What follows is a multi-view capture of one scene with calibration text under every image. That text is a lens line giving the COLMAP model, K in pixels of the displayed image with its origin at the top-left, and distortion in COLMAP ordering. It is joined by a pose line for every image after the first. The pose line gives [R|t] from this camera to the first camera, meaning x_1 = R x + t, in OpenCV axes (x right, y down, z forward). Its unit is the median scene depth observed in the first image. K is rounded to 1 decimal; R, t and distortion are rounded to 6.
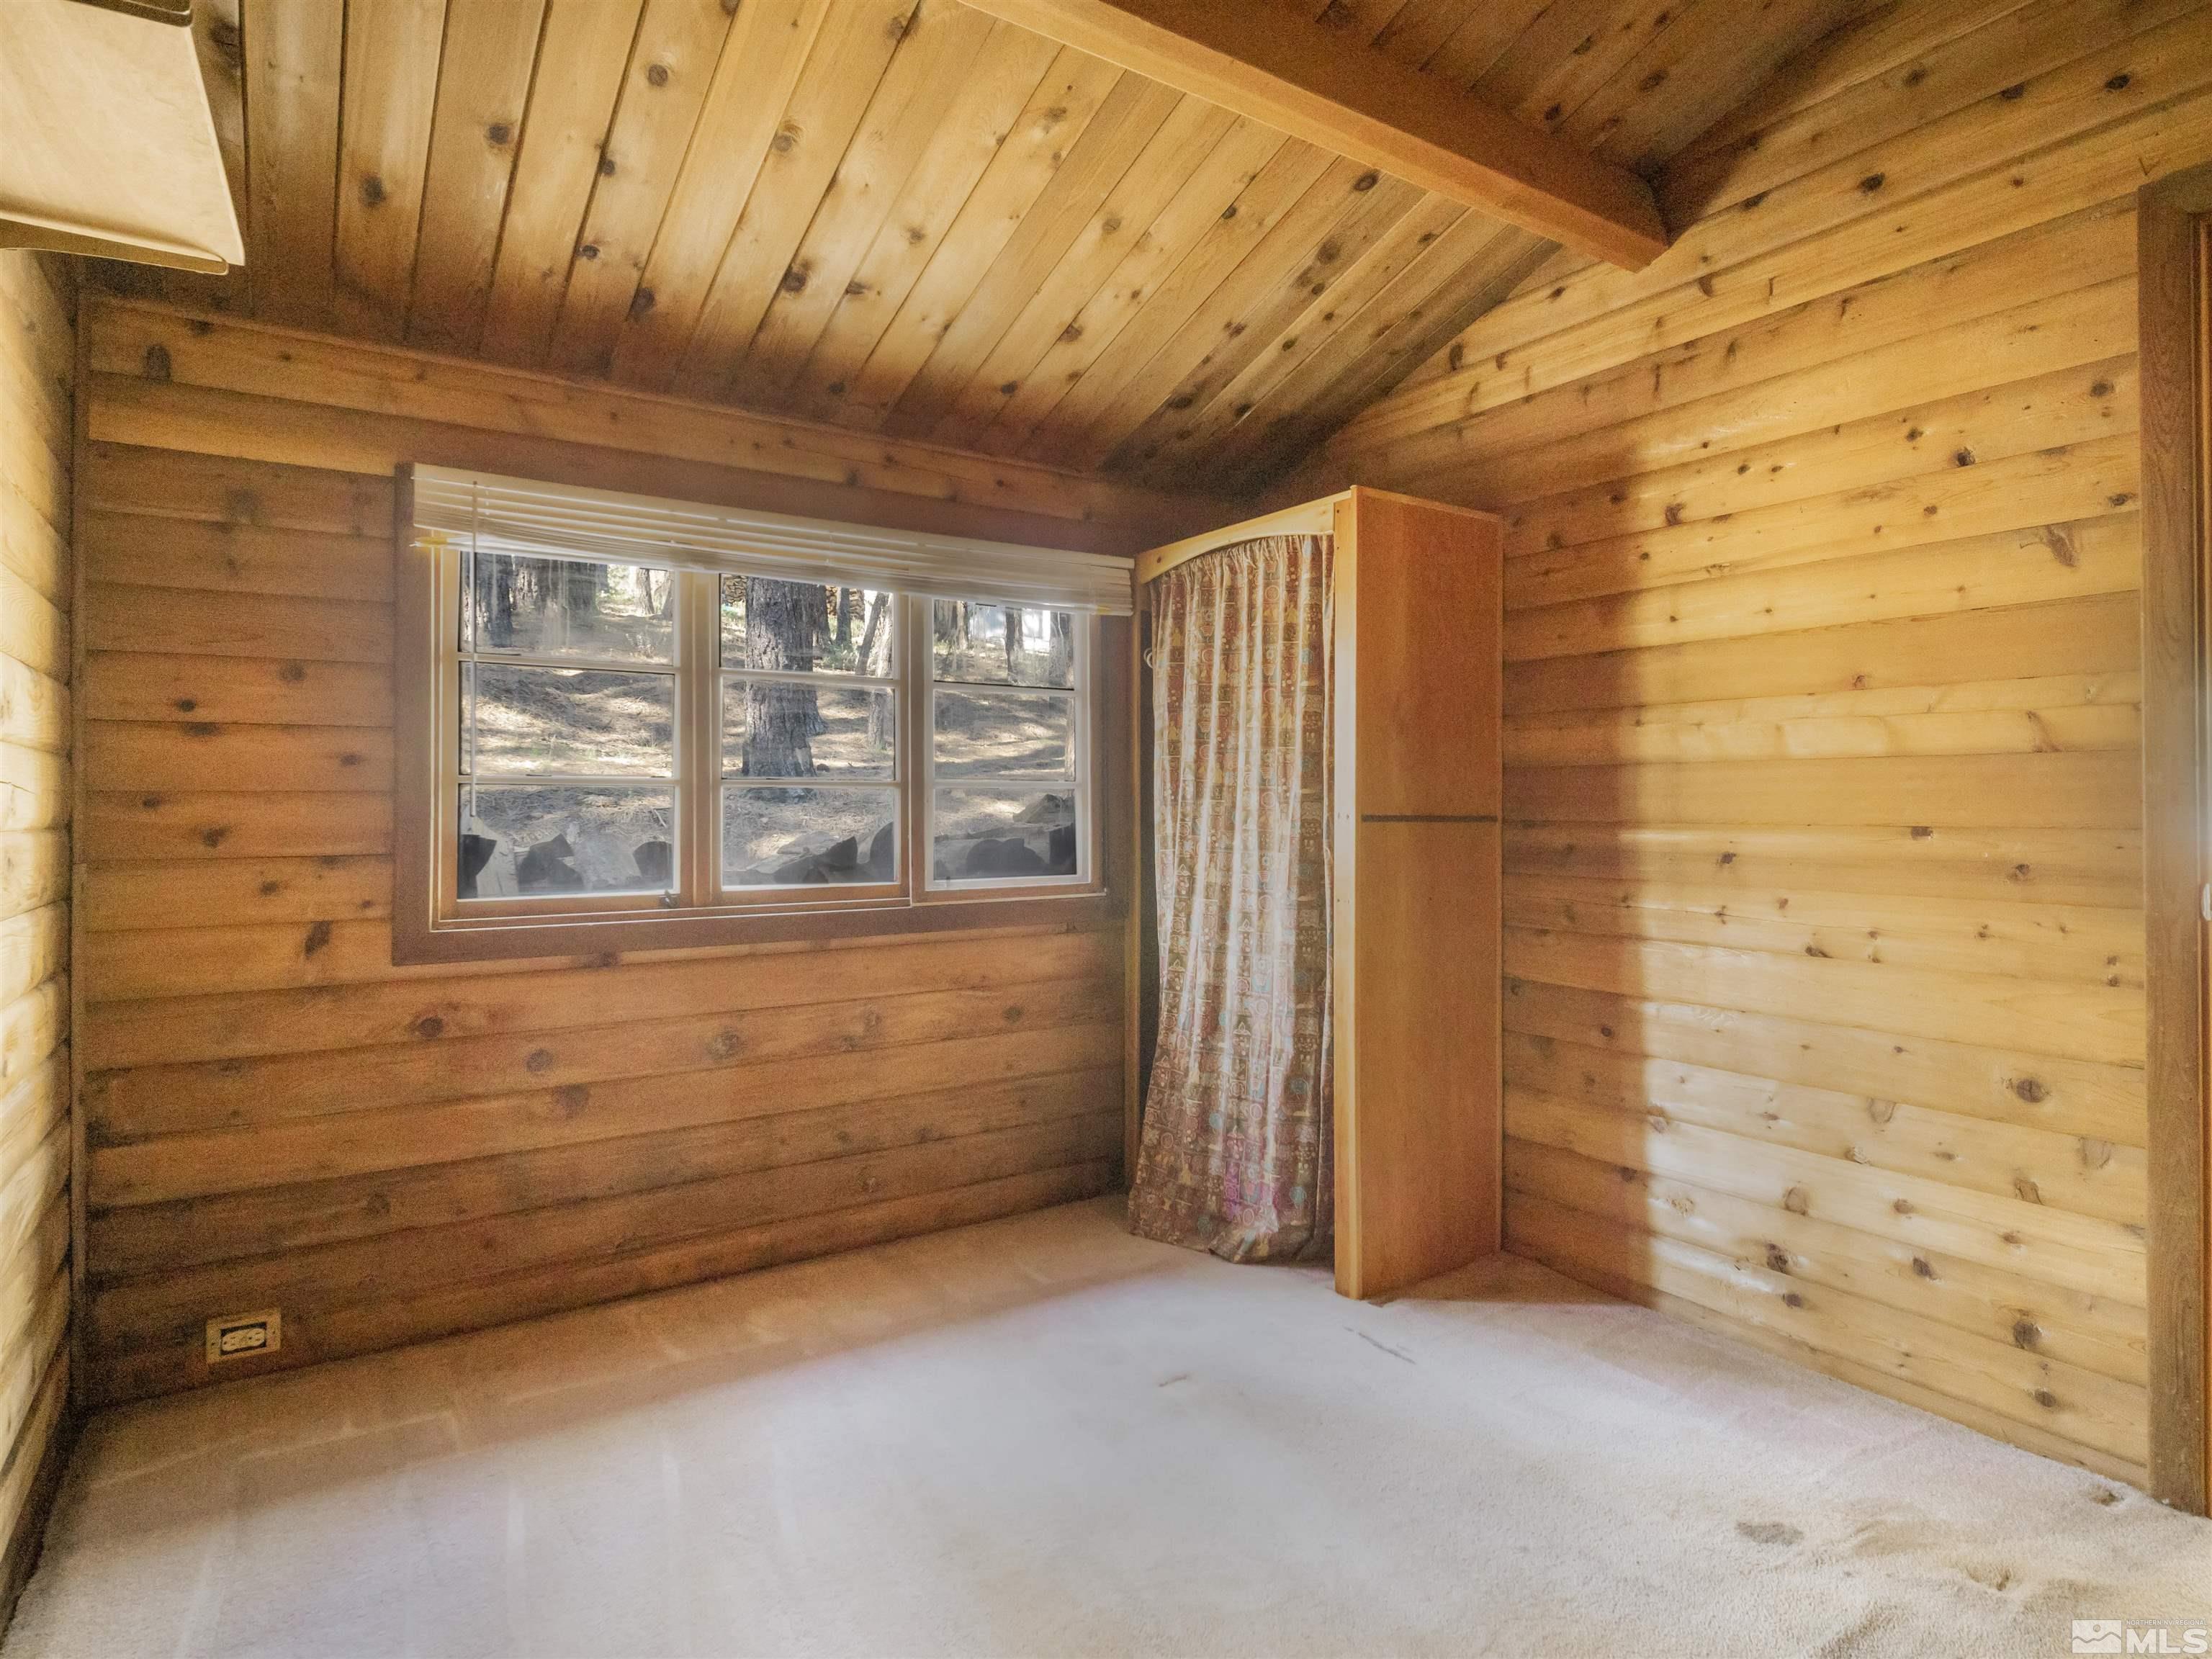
lens RADIAL K [[1207.8, 0, 1091.7], [0, 1207.8, 813.5], [0, 0, 1]] dist [0.002531, -0.006157]
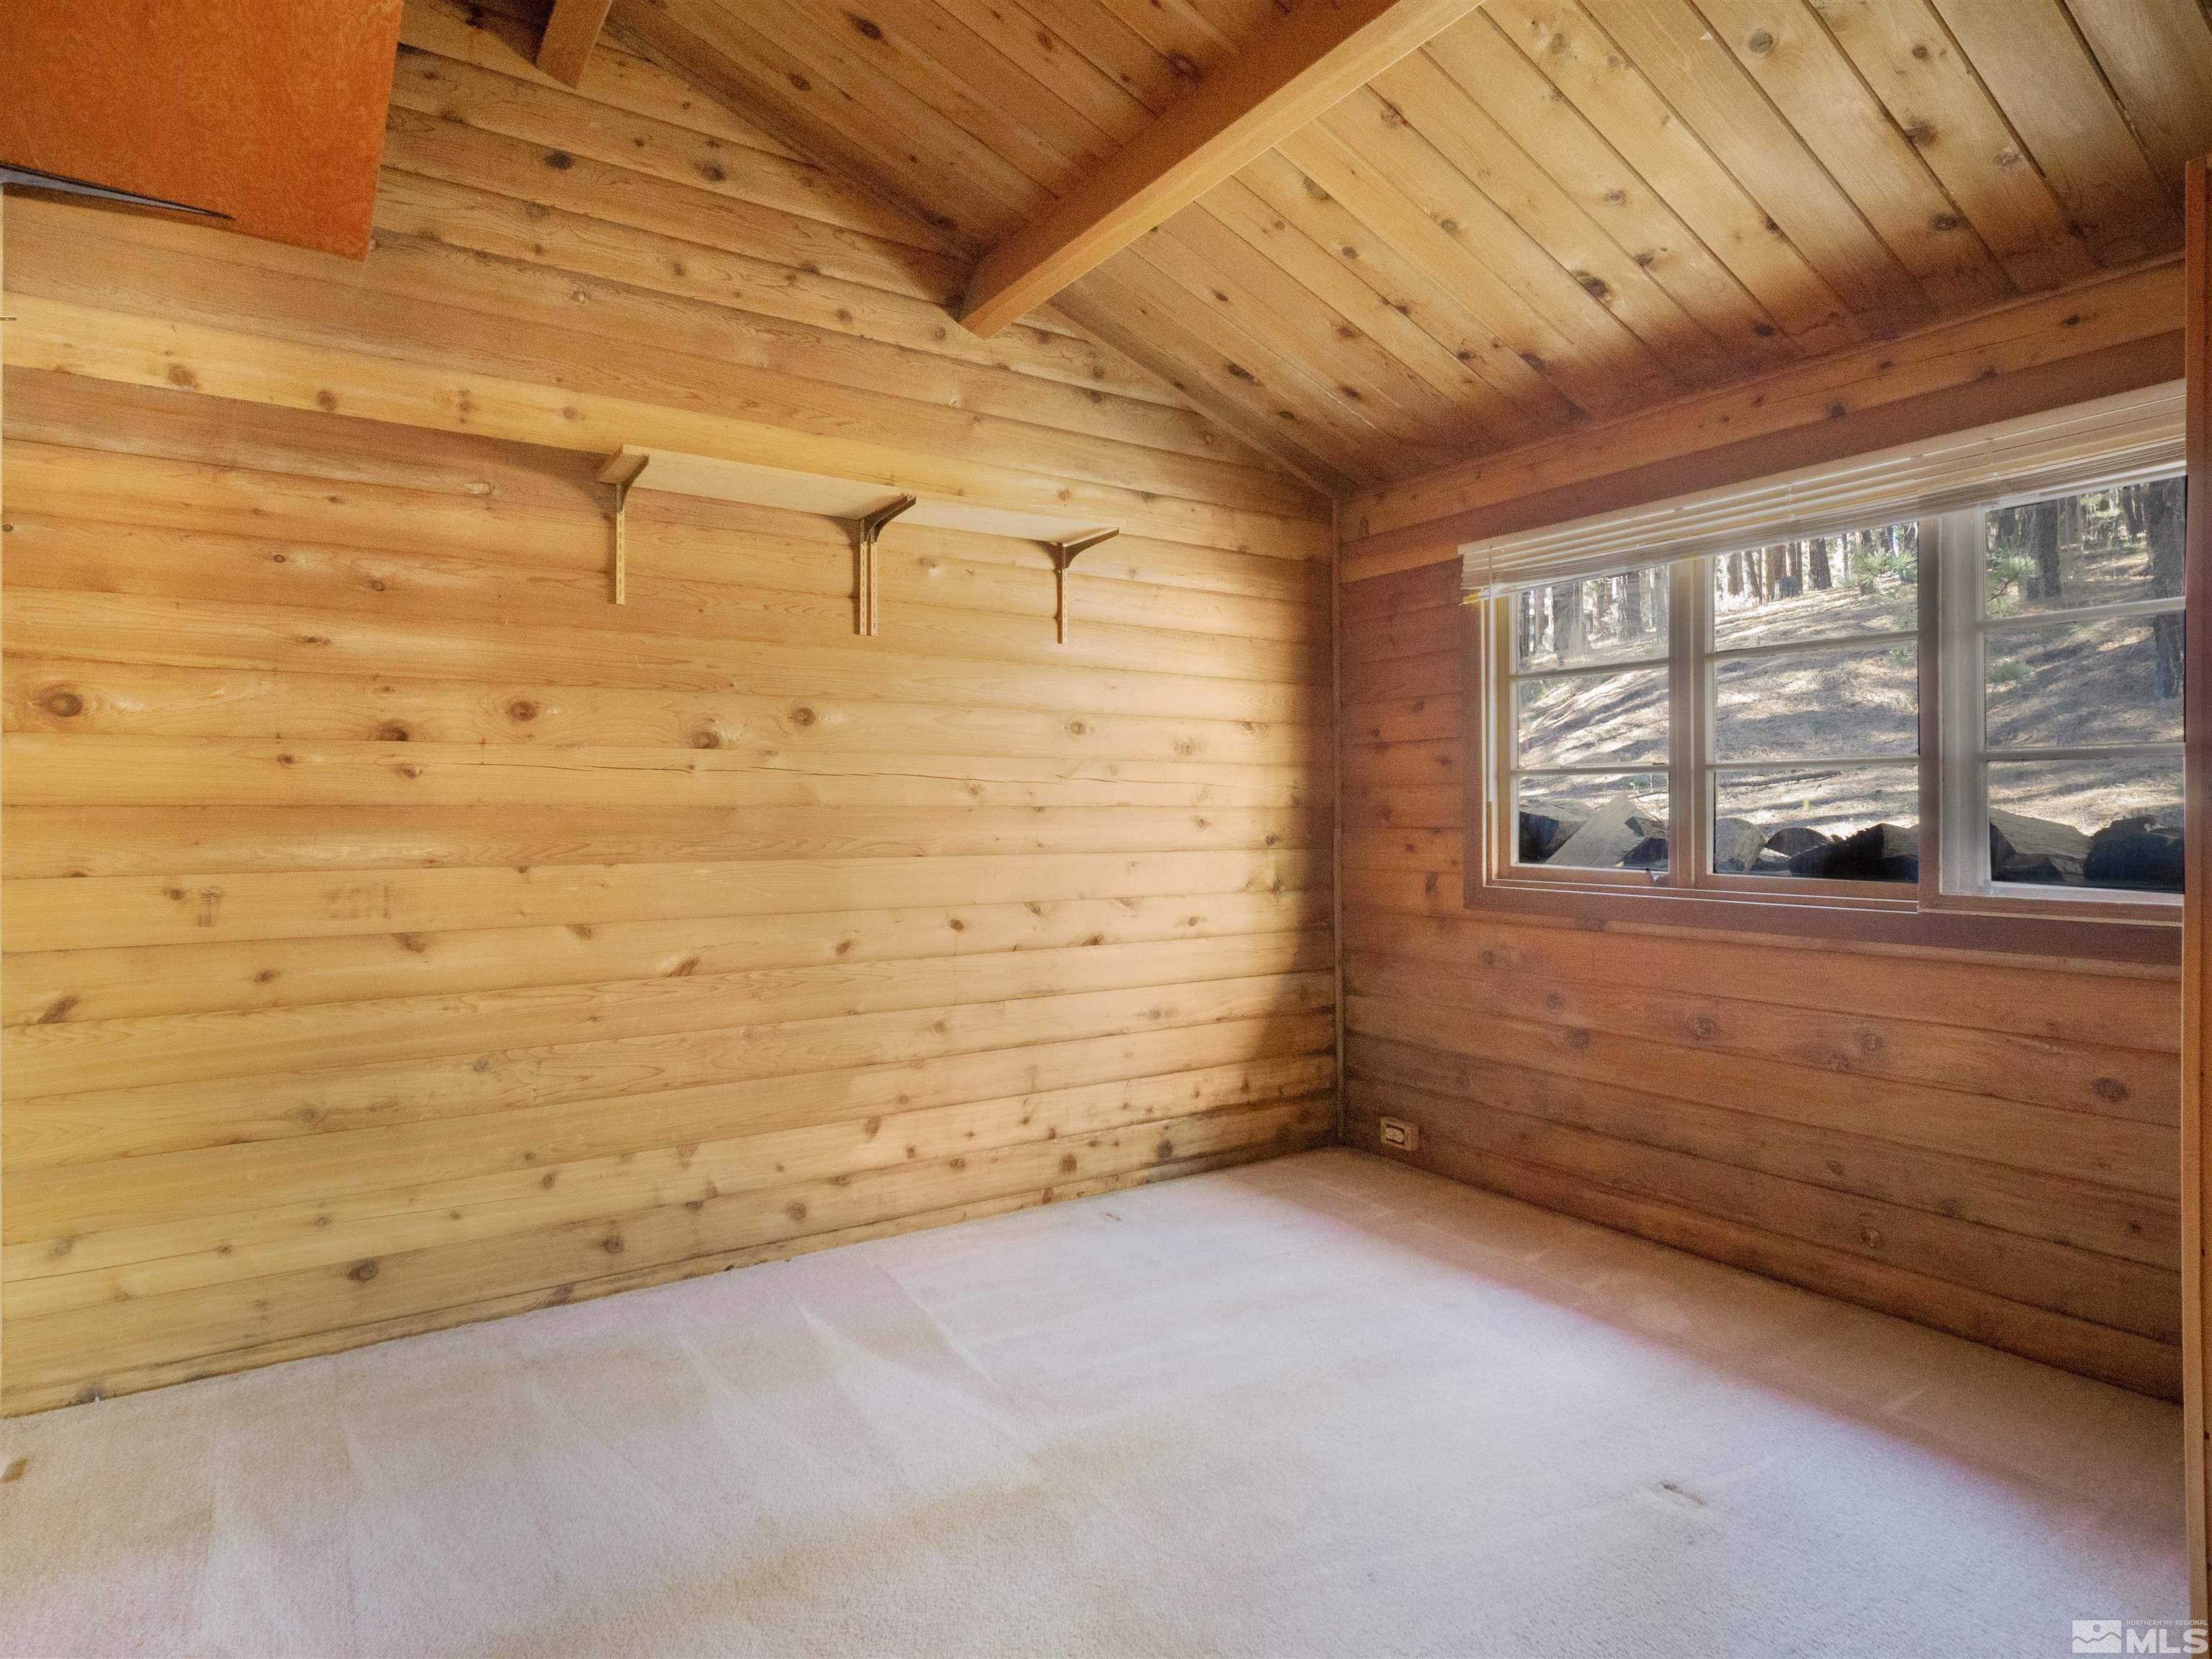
lens RADIAL K [[1207.8, 0, 1089.6], [0, 1207.8, 817.5], [0, 0, 1]] dist [0.002531, -0.006157]
pose [[0.008367, 0.009626, -0.999919, 0.773239], [-0.000910, 0.999953, 0.009619, 0.008321], [0.999965, 0.000830, 0.008375, 0.532880]]
